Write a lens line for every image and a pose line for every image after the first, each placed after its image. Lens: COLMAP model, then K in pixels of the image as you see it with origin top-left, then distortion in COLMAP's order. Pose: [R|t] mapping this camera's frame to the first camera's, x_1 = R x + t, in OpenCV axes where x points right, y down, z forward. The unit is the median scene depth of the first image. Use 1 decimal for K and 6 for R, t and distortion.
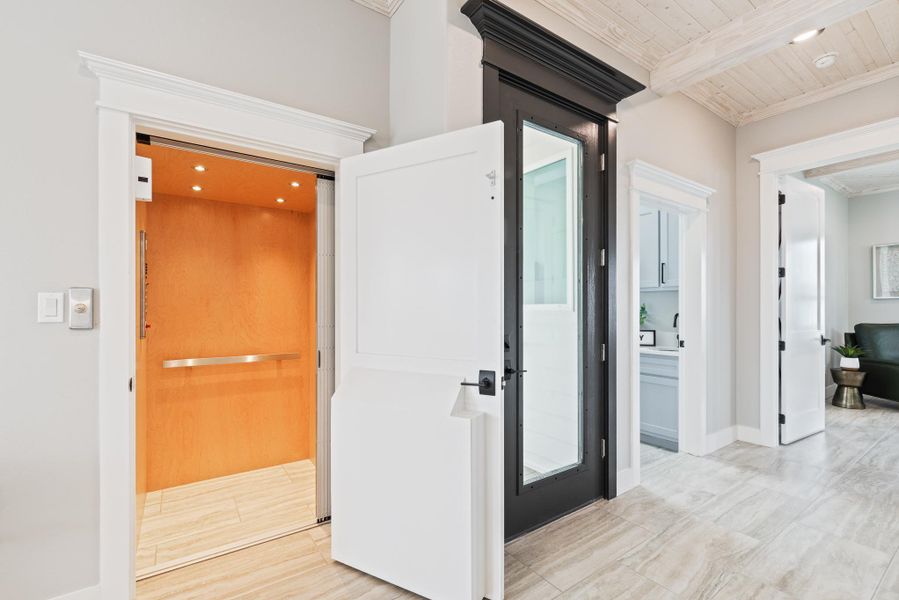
lens RADIAL K [[395.4, 0, 449.5], [0, 395.4, 300.0], [0, 0, 1]] dist [-0.000678, 0.000018]
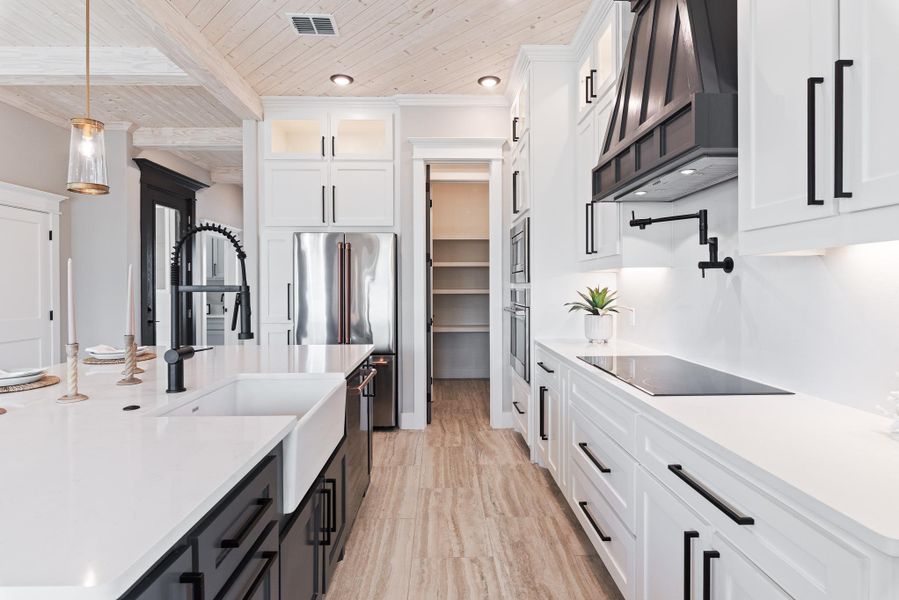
lens RADIAL K [[482.9, 0, 447.9], [0, 482.9, 284.6], [0, 0, 1]] dist [0.001576, 0.000501]
pose [[0.570790, -0.005430, 0.821078, -0.922468], [-0.000272, 0.999977, 0.006802, -0.033890], [-0.821096, -0.004106, 0.570776, -1.561175]]
